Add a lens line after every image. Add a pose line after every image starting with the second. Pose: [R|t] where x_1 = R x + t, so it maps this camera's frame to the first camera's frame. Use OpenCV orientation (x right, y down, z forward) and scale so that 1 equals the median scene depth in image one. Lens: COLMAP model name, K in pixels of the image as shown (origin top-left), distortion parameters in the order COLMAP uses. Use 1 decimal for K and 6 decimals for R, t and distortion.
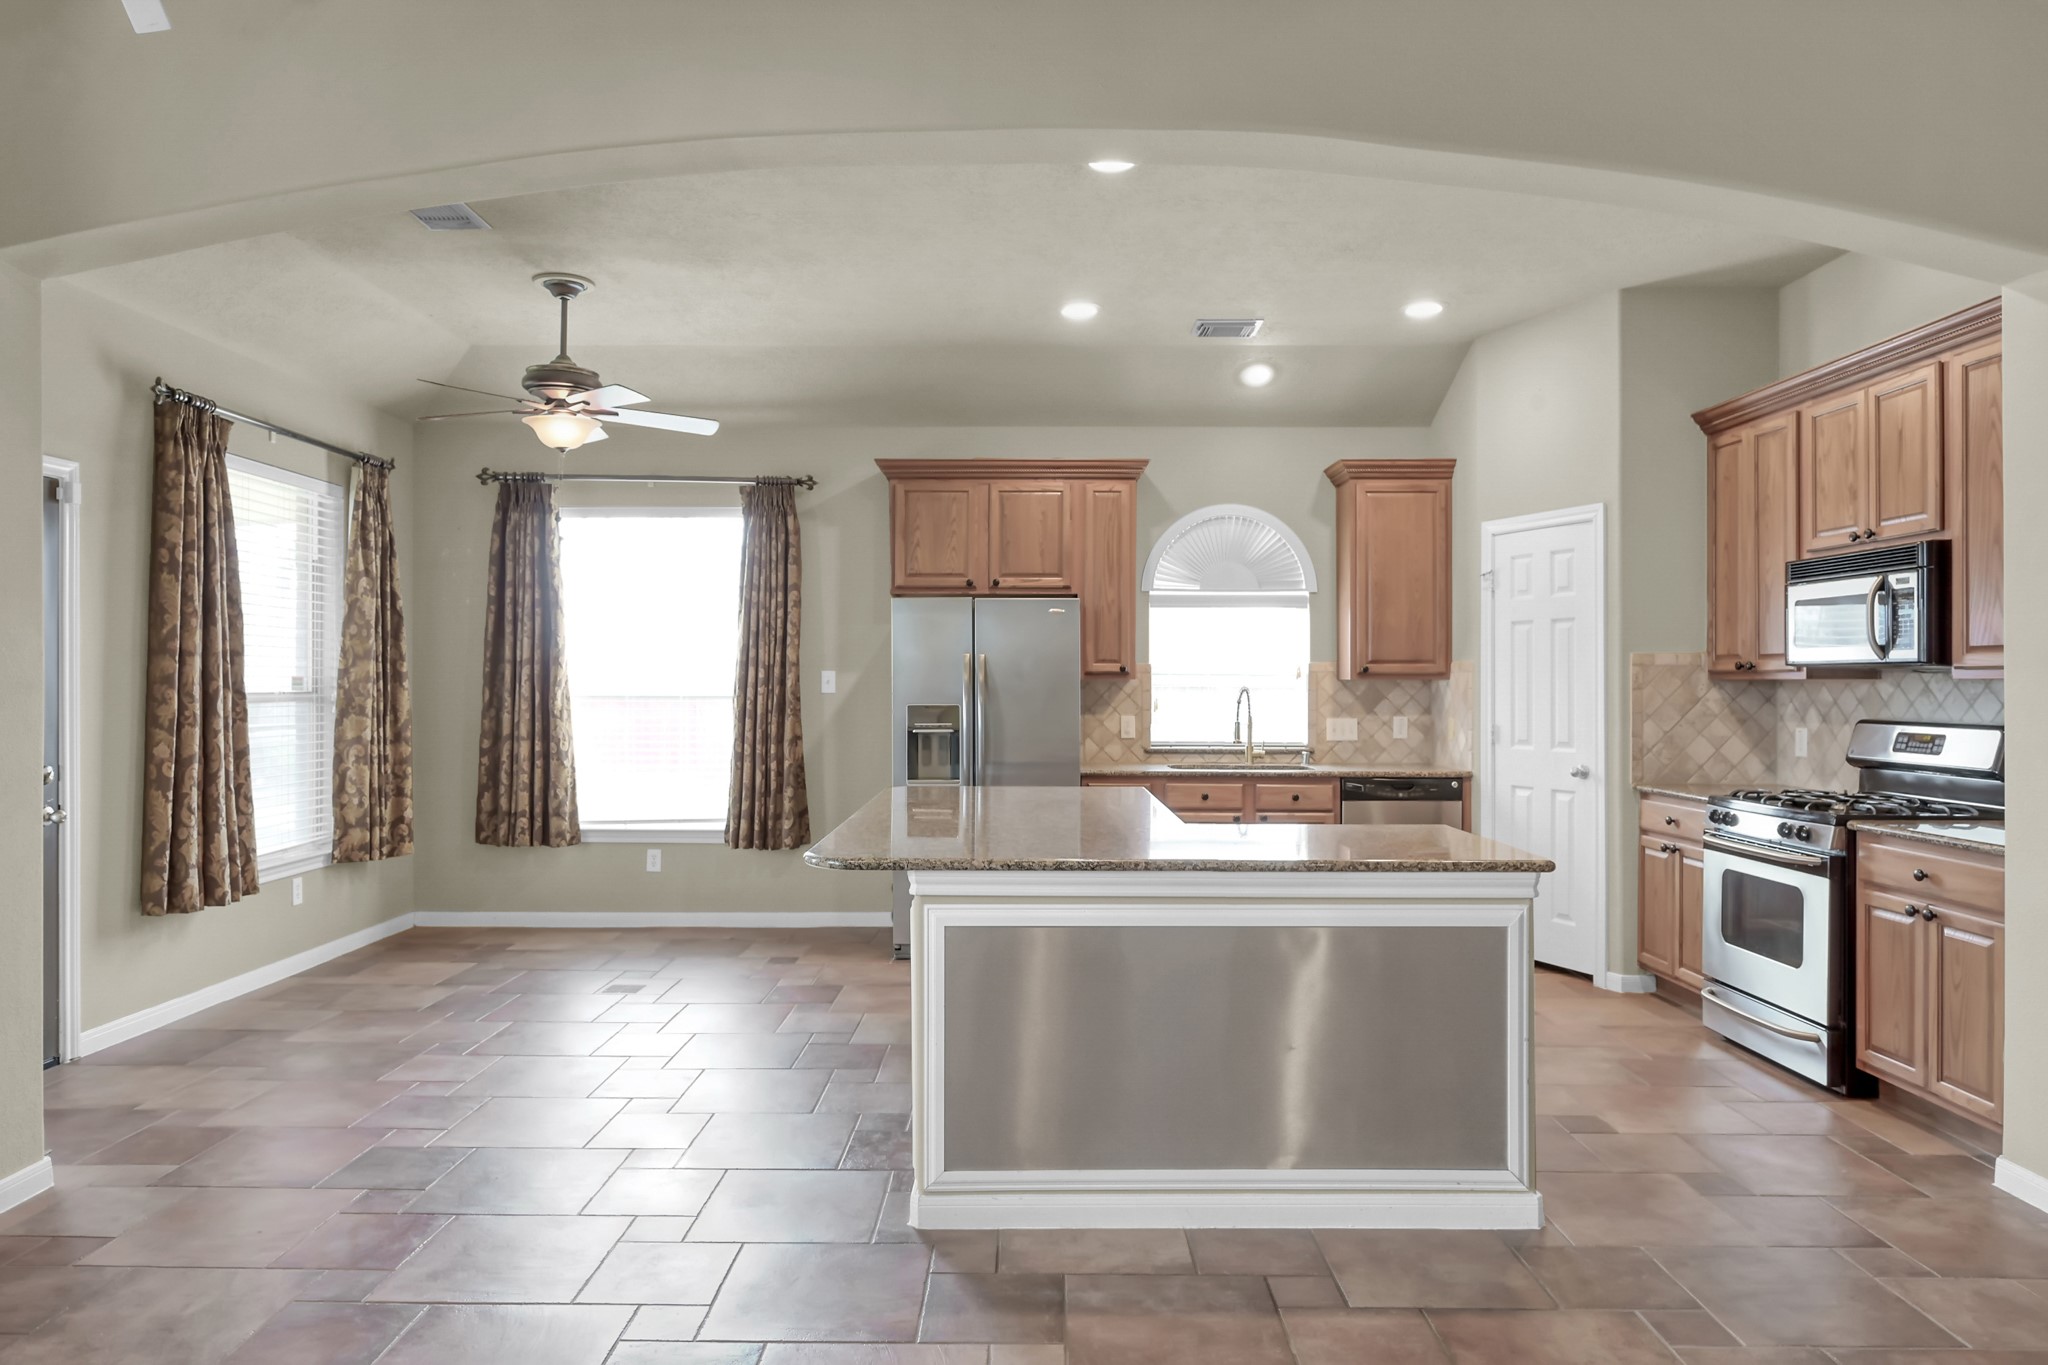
lens RADIAL K [[1264.0, 0, 1024.0], [0, 1264.0, 682.5], [0, 0, 1]] dist [-0.005174, 0.001311]
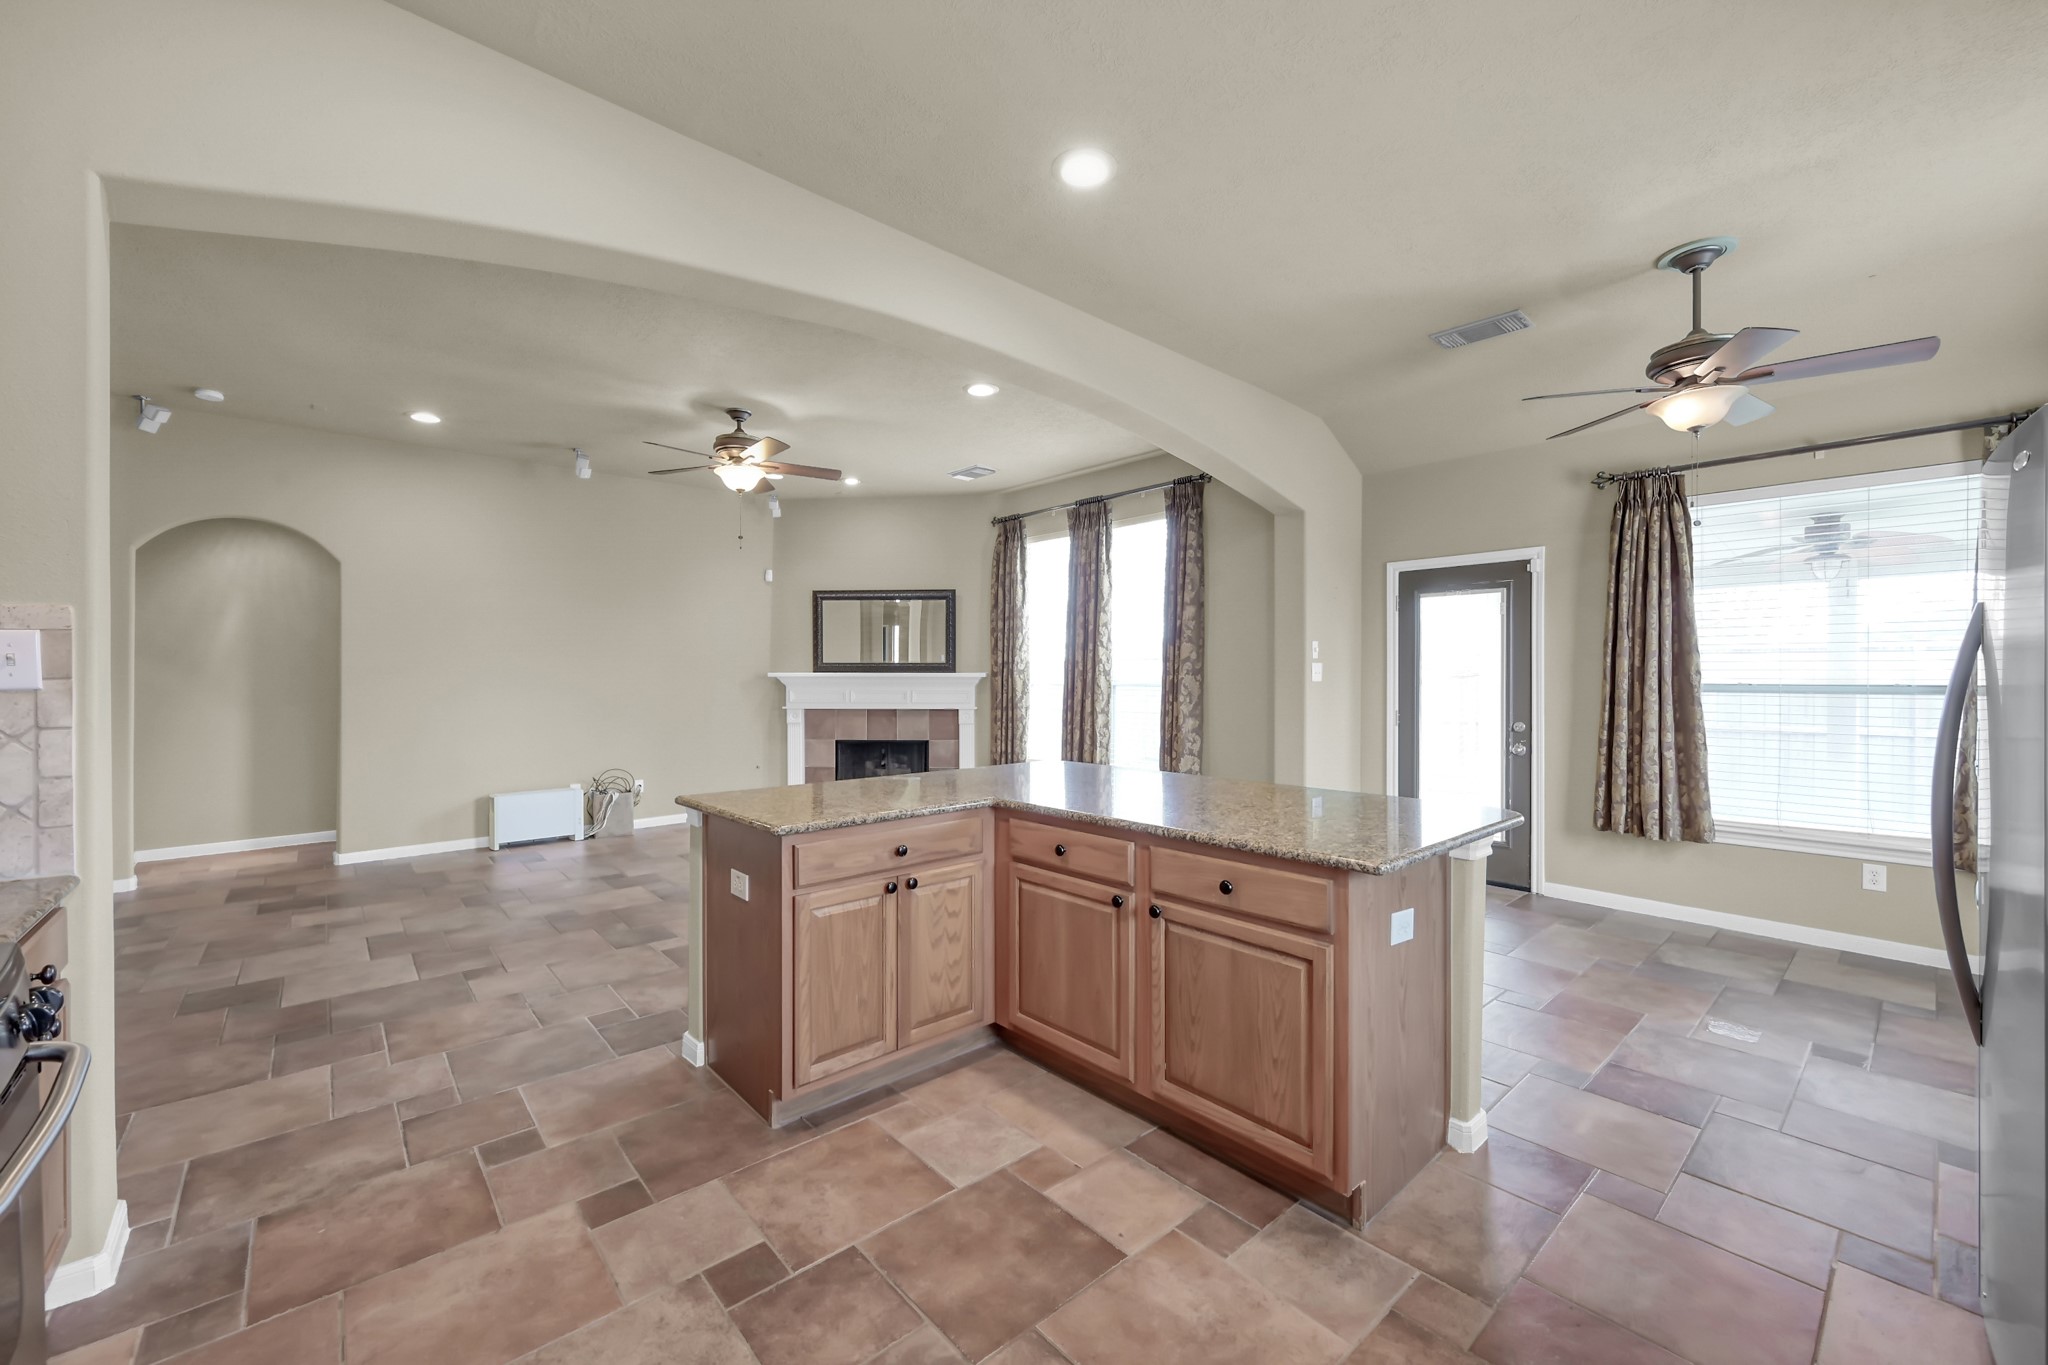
lens RADIAL K [[812.7, 0, 1015.4], [0, 812.7, 679.1], [0, 0, 1]] dist [0.000366, 0.000034]
pose [[-0.749064, 0.001079, -0.662497, 0.356635], [-0.001933, 0.999991, 0.003815, 0.001820], [0.662495, 0.004138, -0.749055, 0.935628]]
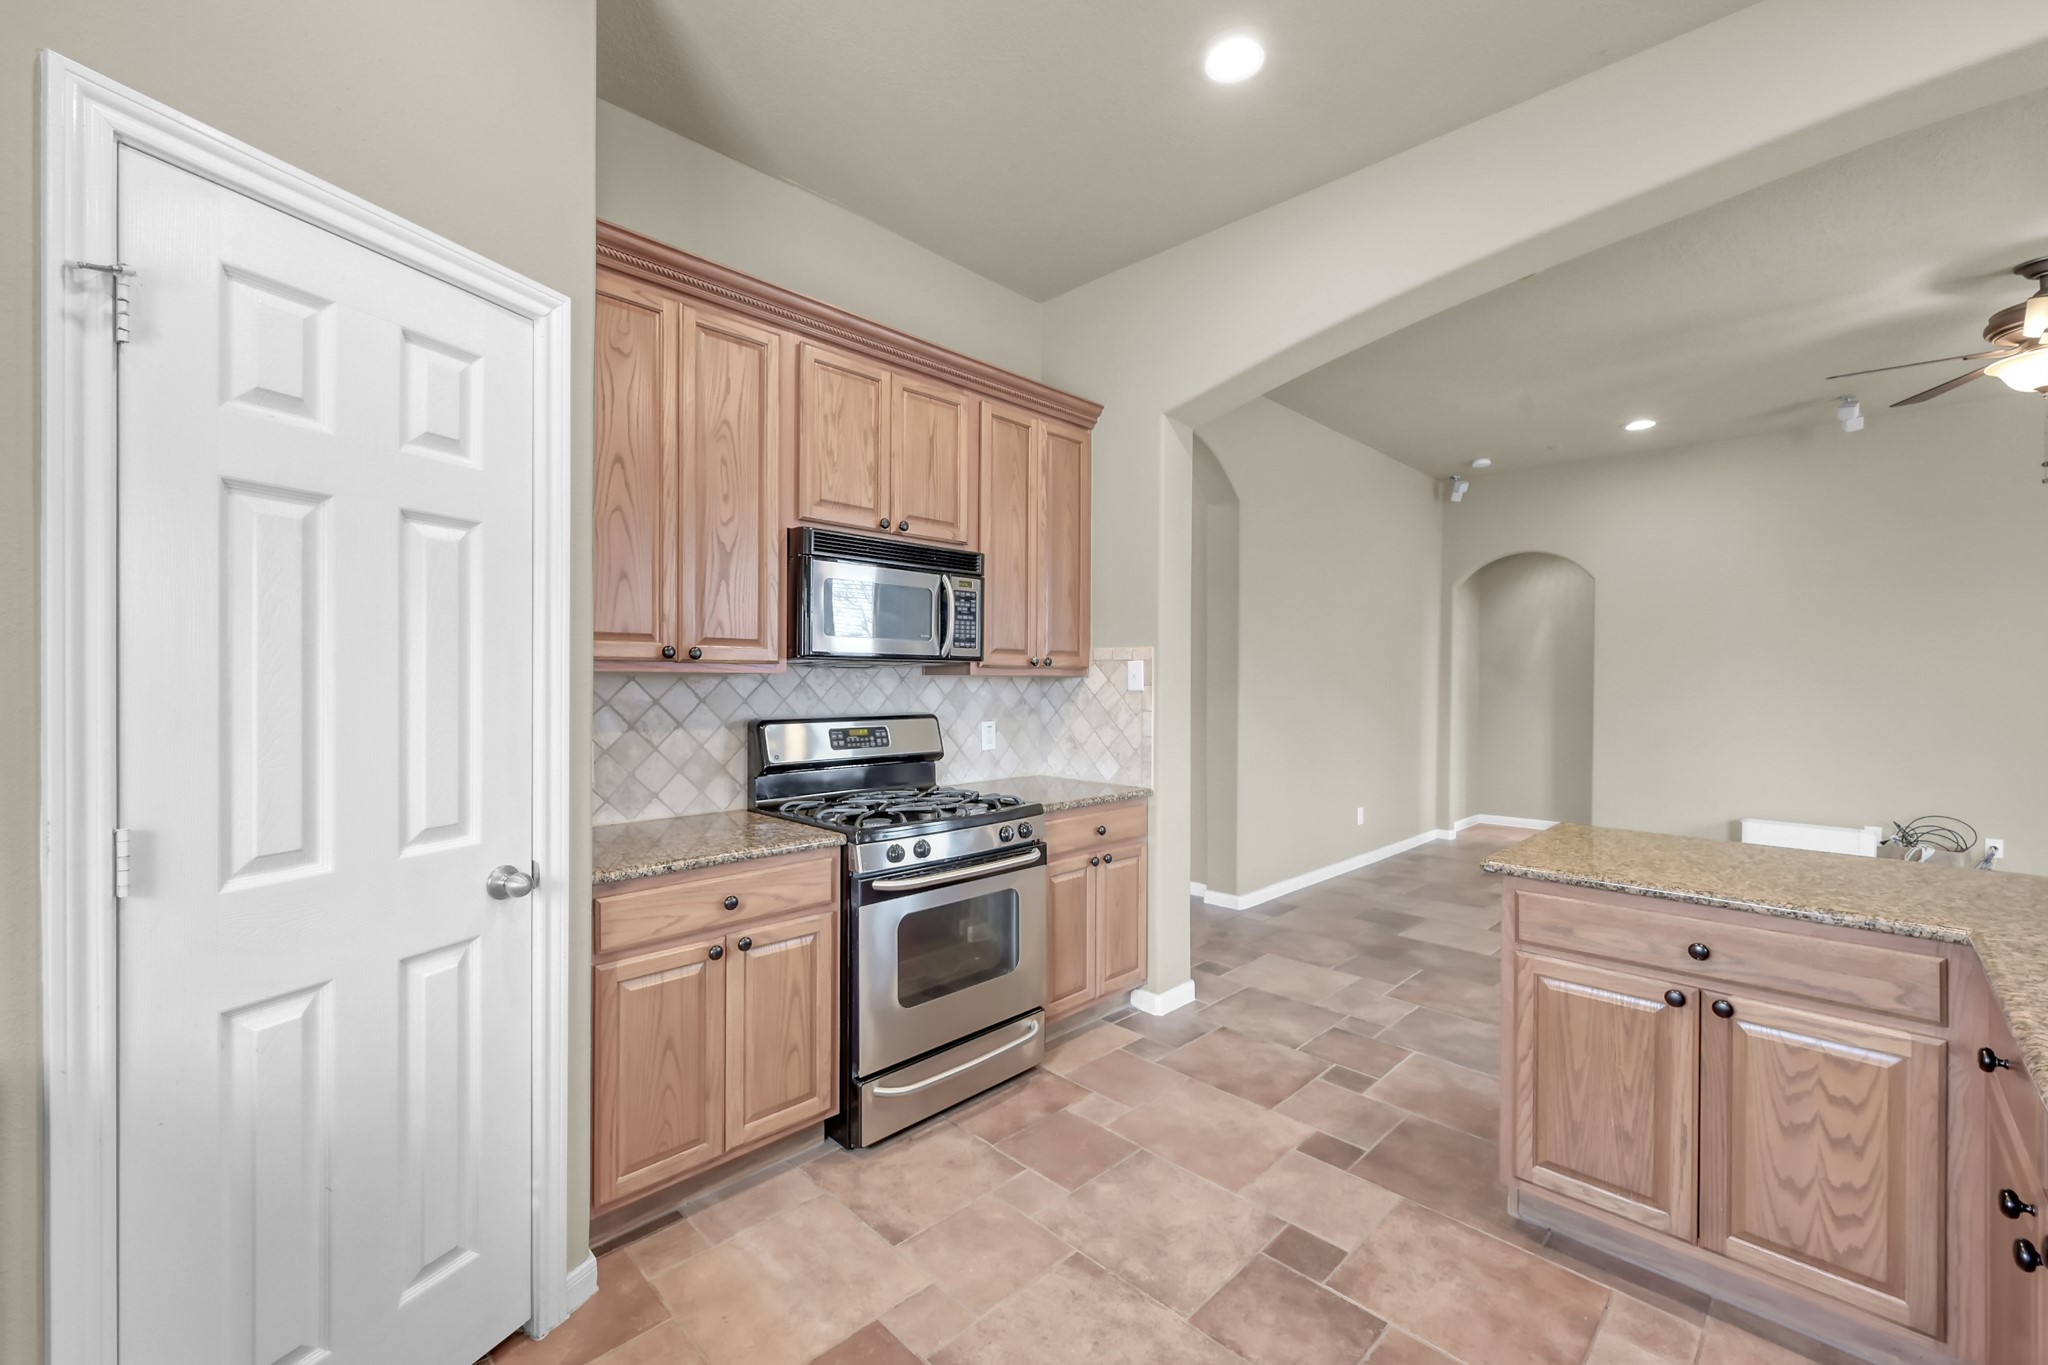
lens RADIAL K [[825.3, 0, 1020.0], [0, 825.3, 679.9], [0, 0, 1]] dist [-0.000062, 0.000031]
pose [[-0.705171, -0.008313, 0.708989, 0.103316], [-0.006873, 0.999964, 0.004889, -0.001585], [-0.709004, -0.001425, -0.705203, 0.951282]]
